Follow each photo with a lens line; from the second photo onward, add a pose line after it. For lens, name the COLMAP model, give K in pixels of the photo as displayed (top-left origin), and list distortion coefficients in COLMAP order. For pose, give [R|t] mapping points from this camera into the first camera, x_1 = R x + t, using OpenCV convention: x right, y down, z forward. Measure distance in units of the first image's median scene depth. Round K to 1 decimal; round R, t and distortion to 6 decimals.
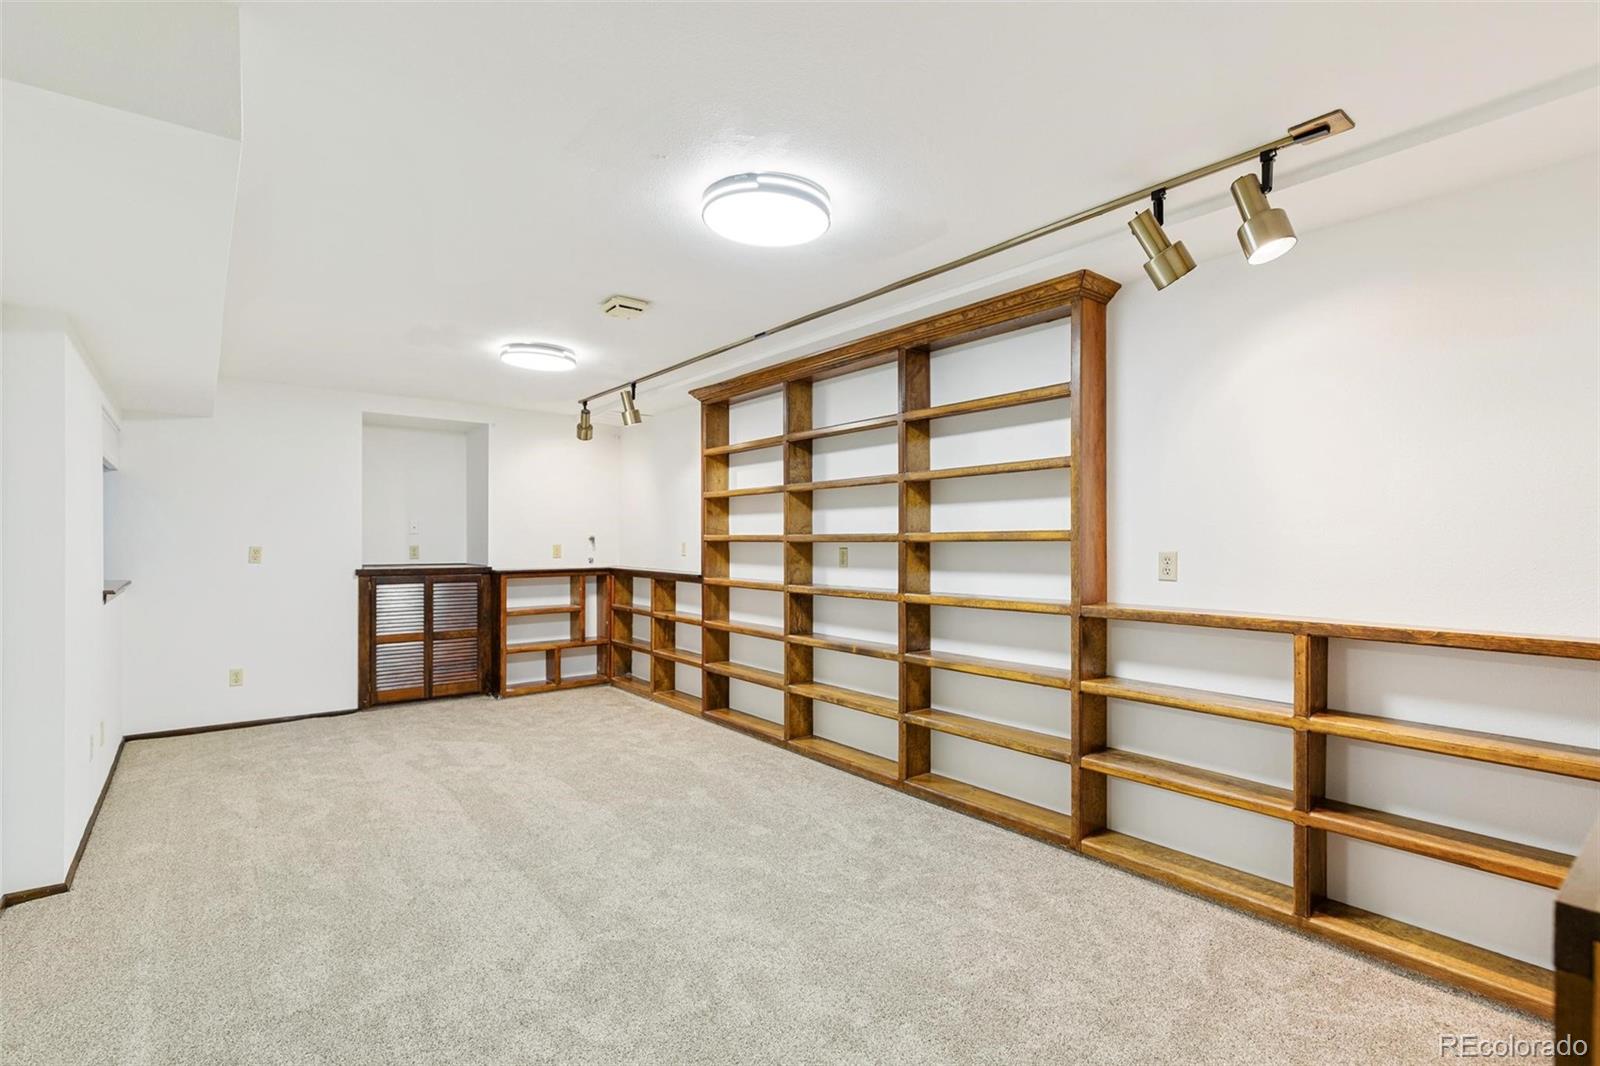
lens RADIAL K [[756.0, 0, 800.0], [0, 756.0, 533.0], [0, 0, 1]] dist [0.000513, -0.000272]
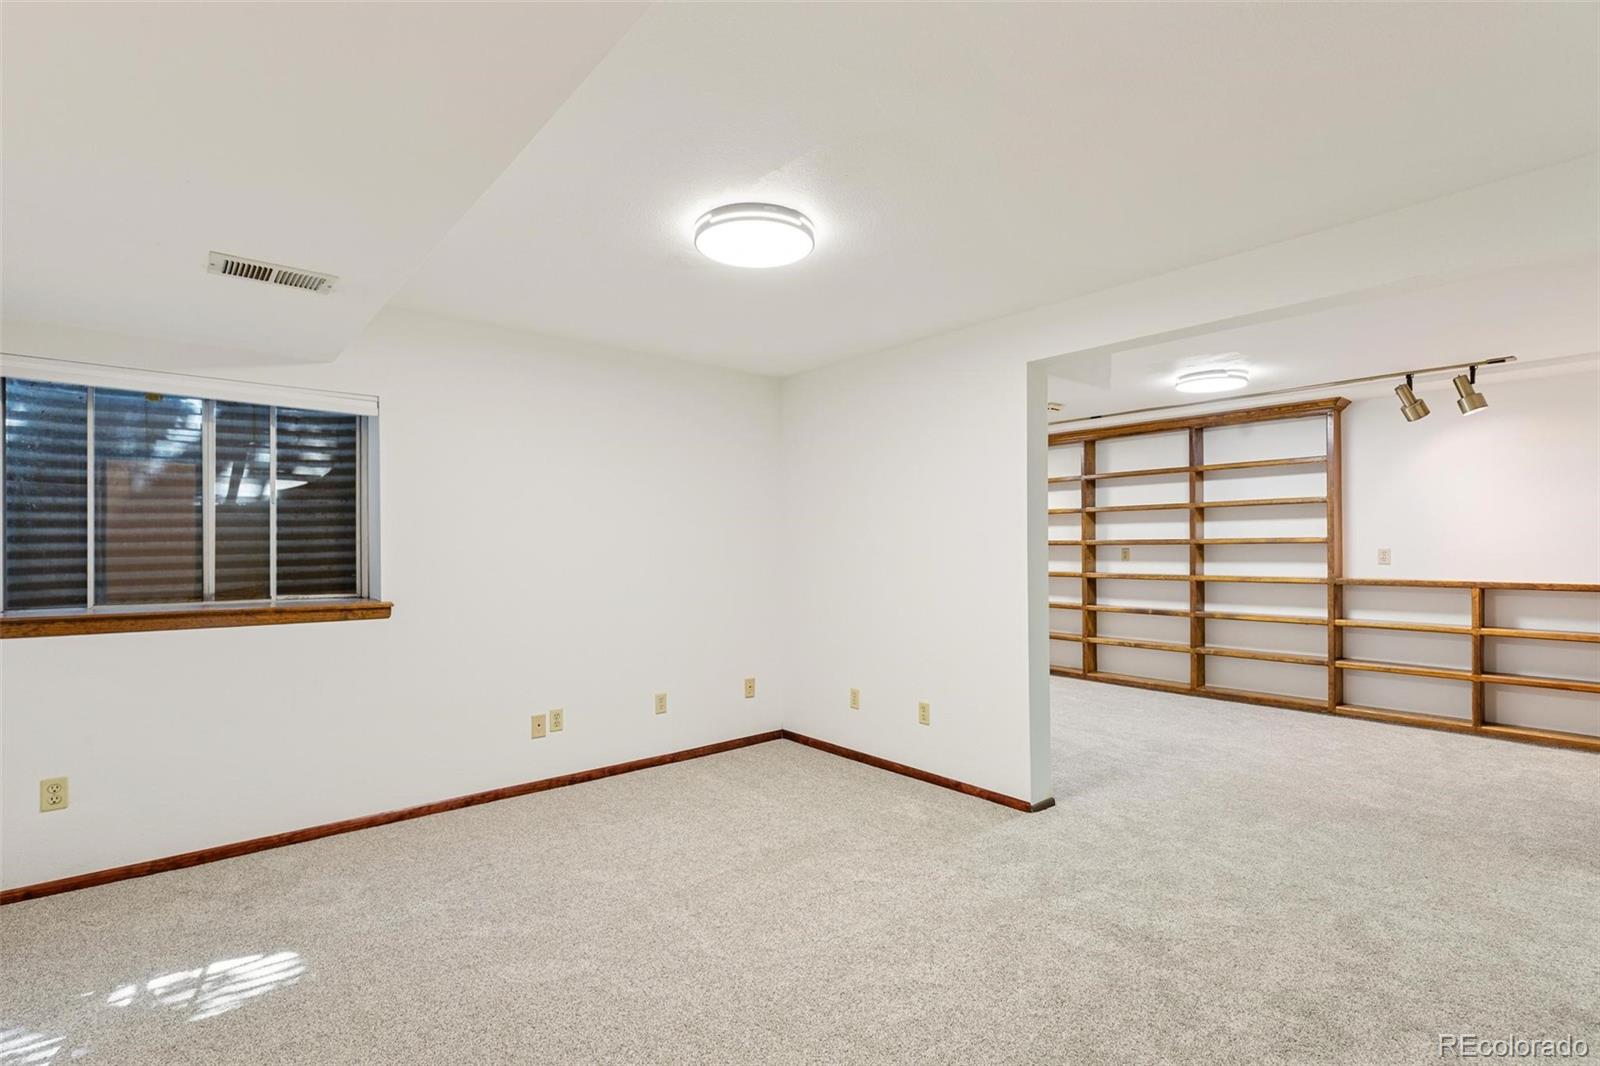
lens RADIAL K [[750.0, 0, 796.2], [0, 750.0, 521.5], [0, 0, 1]] dist [0.000081, -0.000225]
pose [[0.997769, 0.001365, 0.066748, -1.038831], [0.000214, 0.999721, -0.023637, 0.000160], [-0.066762, 0.023598, 0.997490, -0.721980]]
